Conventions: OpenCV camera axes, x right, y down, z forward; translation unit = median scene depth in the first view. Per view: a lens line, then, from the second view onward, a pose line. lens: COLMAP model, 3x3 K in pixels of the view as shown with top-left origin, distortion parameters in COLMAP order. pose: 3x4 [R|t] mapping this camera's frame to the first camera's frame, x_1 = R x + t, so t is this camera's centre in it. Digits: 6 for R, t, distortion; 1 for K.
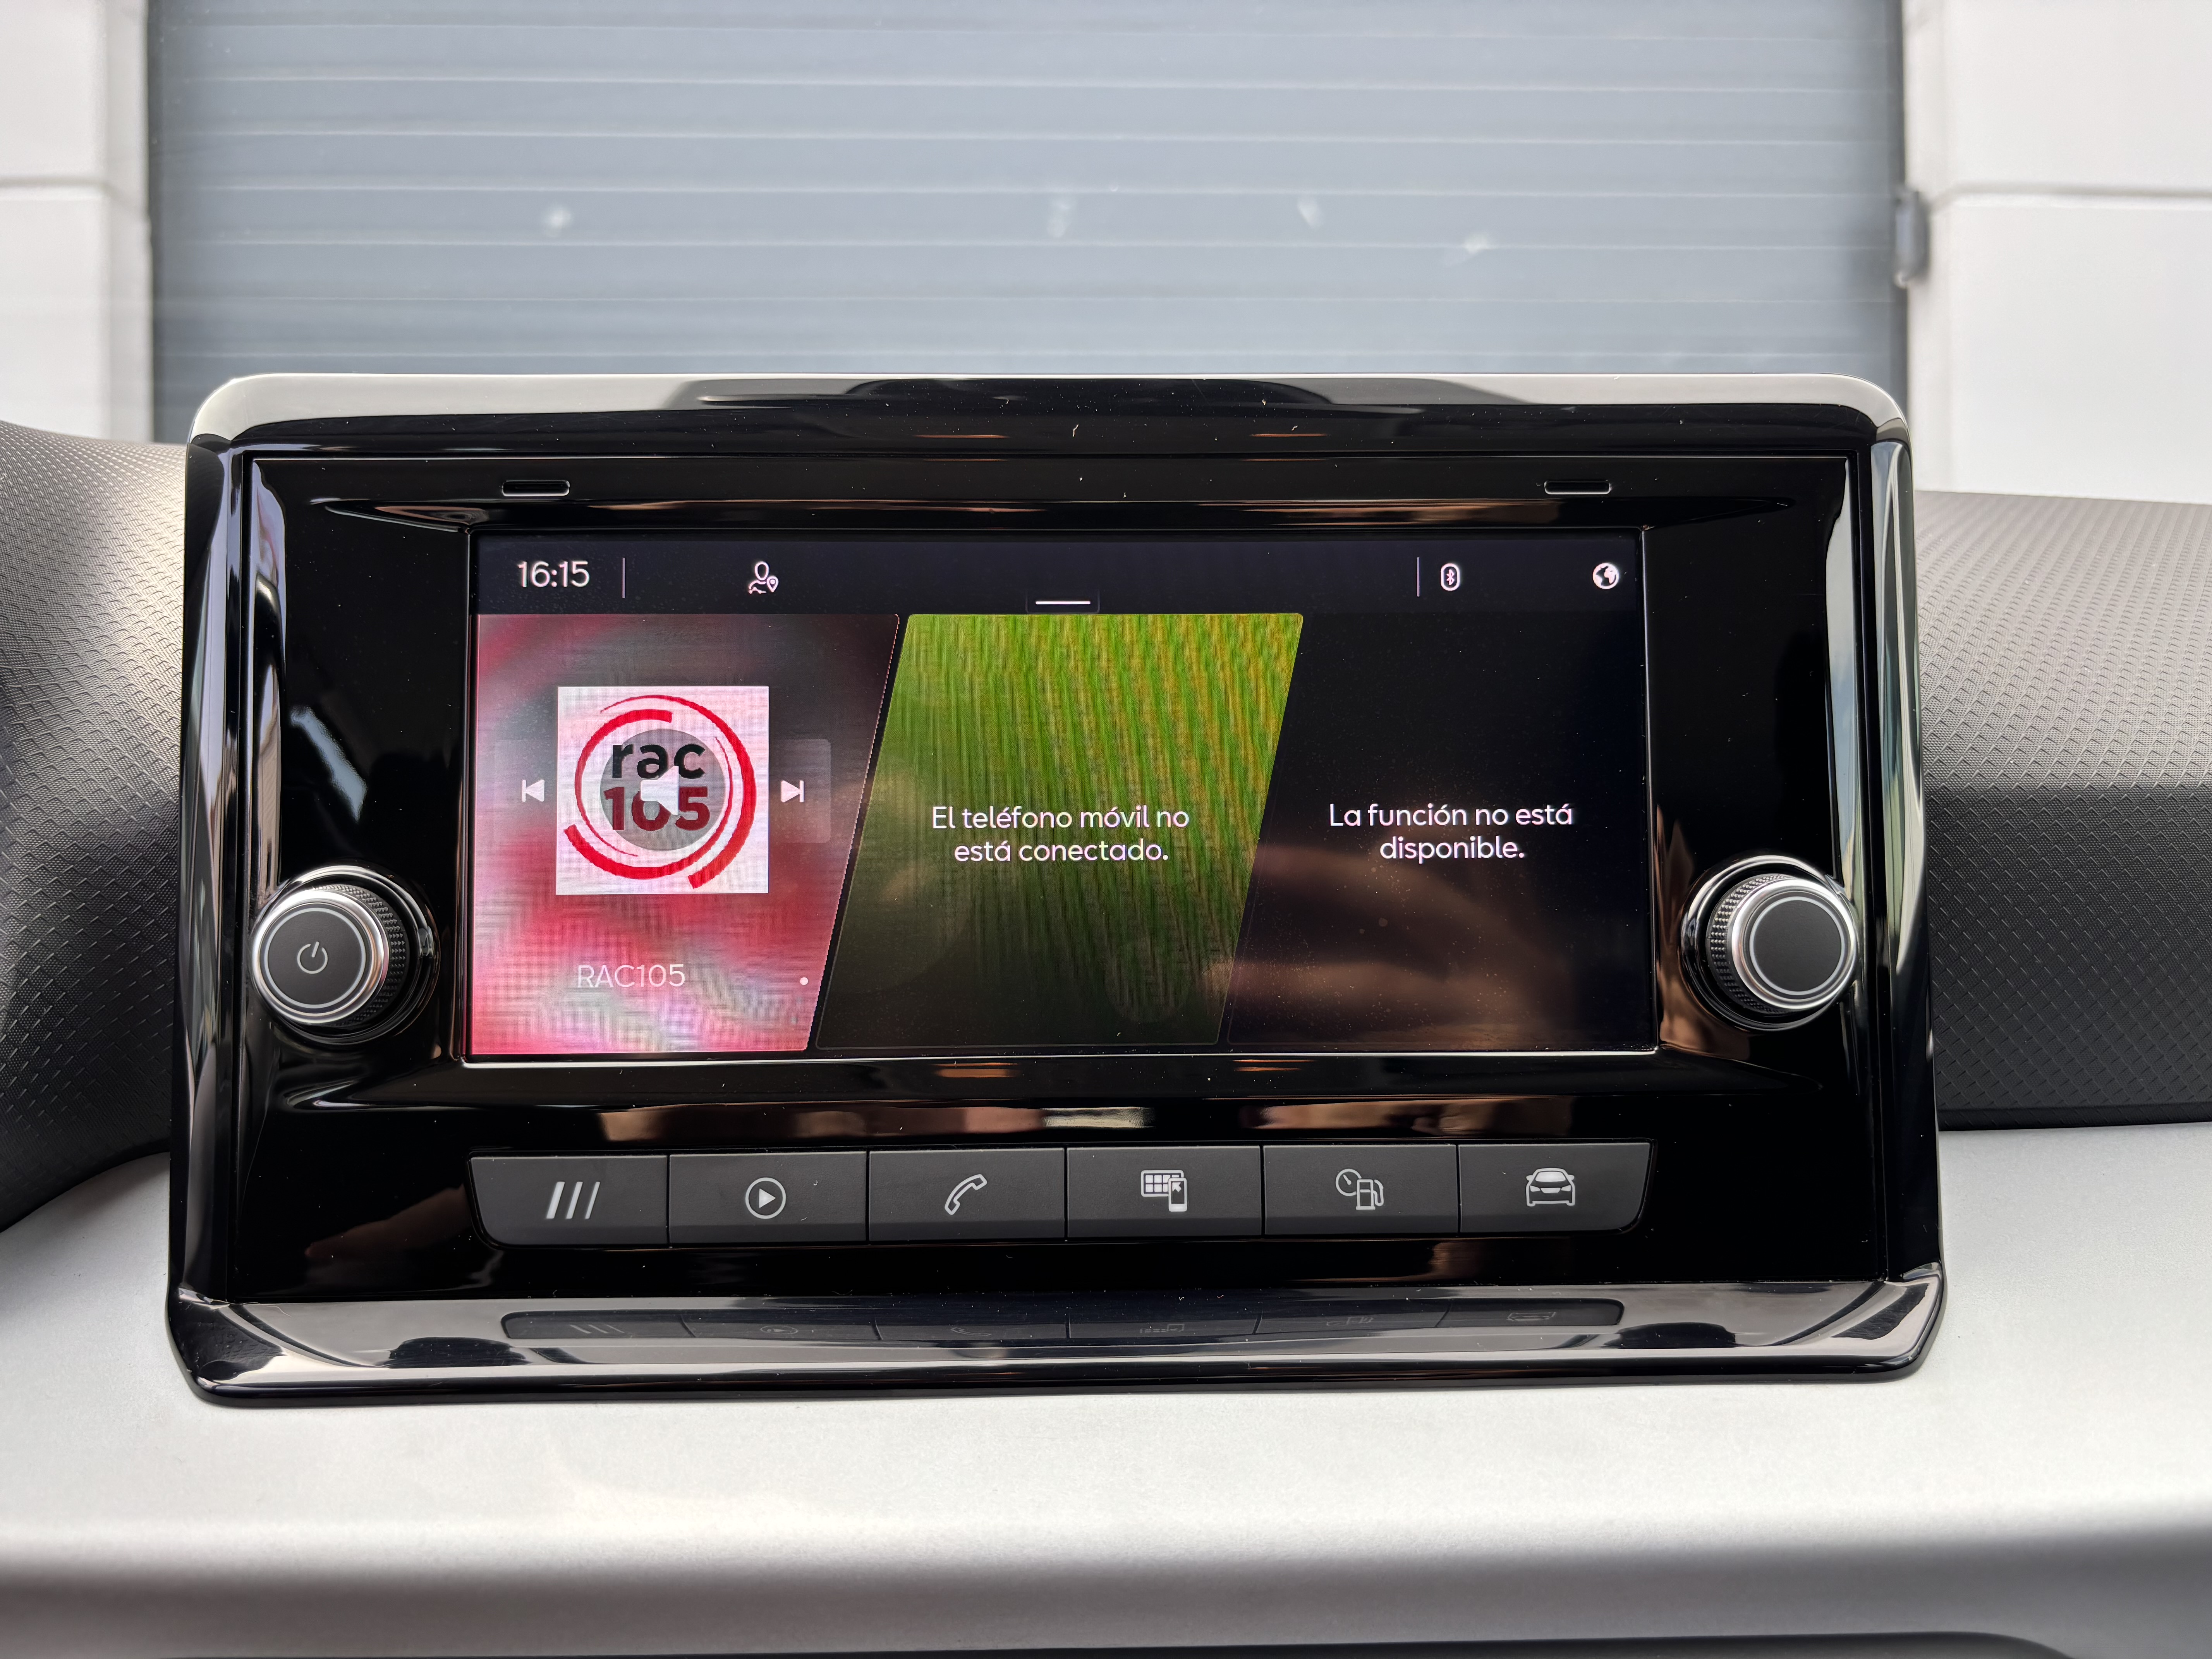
lens RADIAL K [[1673.3, 0, 1106.0], [0, 1673.3, 829.5], [0, 0, 1]] dist [0.002464, -0.003574]
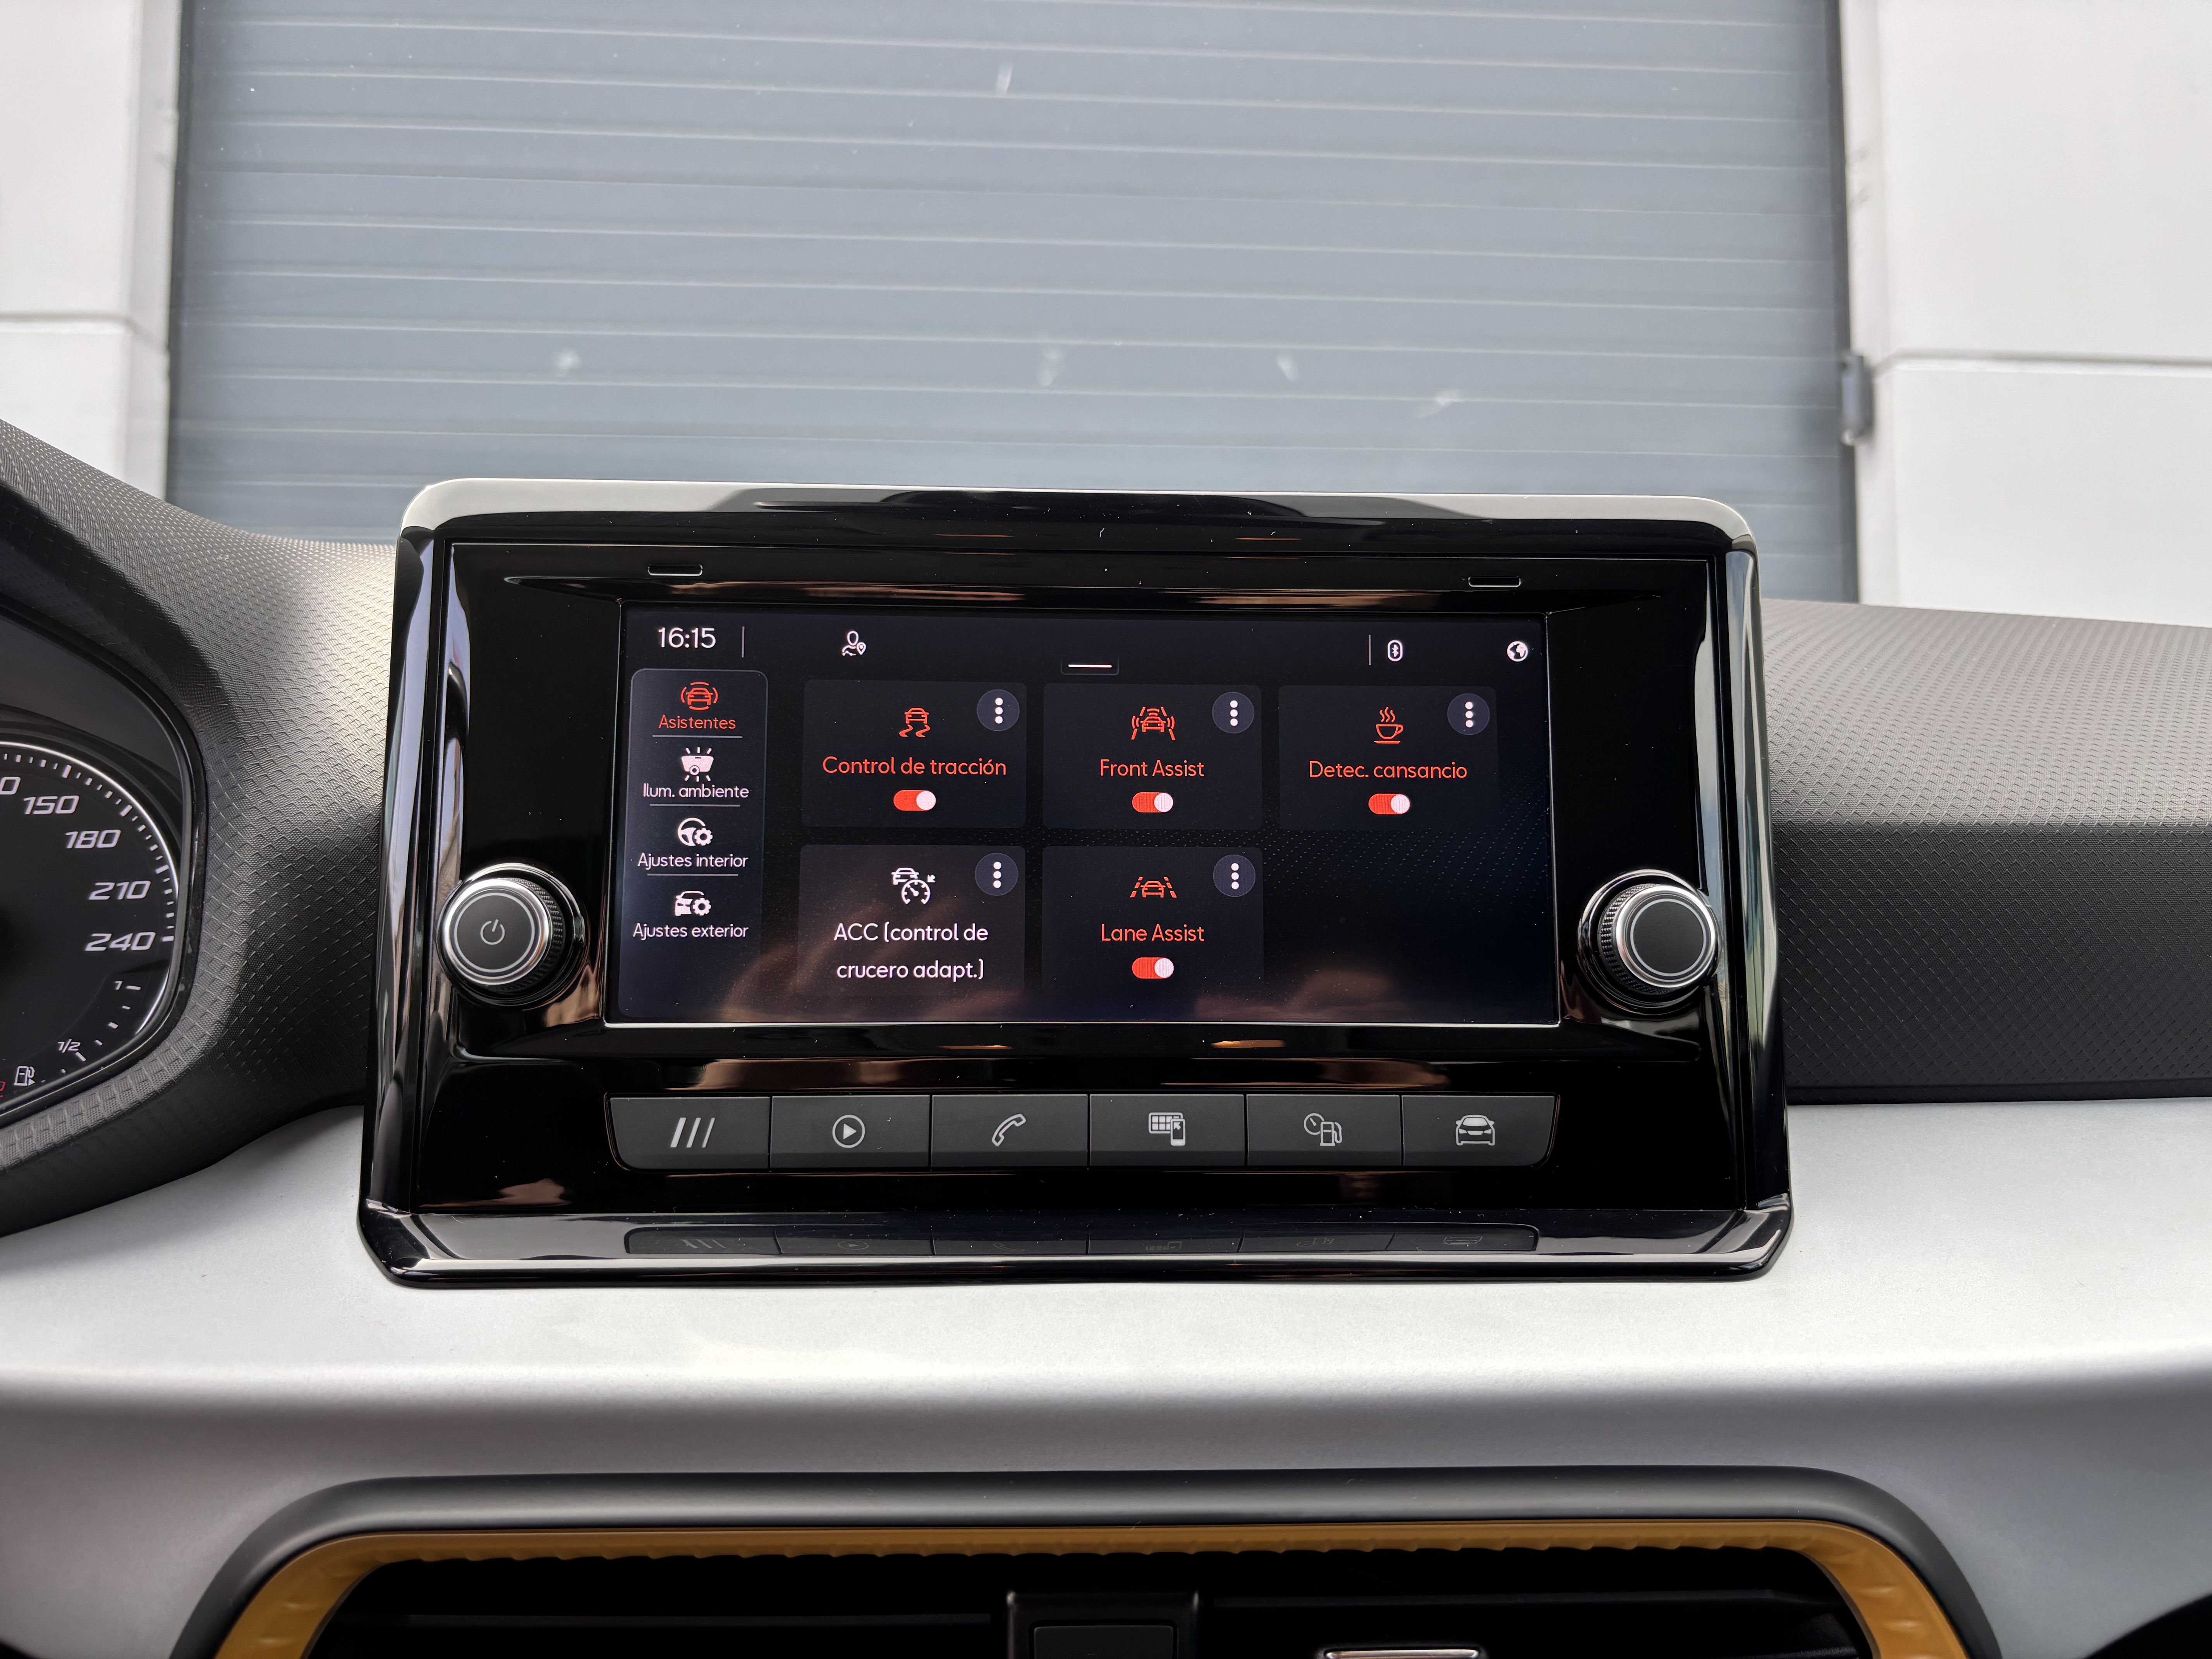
lens RADIAL K [[1702.4, 0, 1112.8], [0, 1702.4, 850.1], [0, 0, 1]] dist [0.039299, -0.079304]
pose [[0.999776, 0.011148, 0.017986, -0.030372], [-0.009755, 0.997080, -0.075737, 0.102167], [-0.018777, 0.075544, 0.996966, -0.279395]]
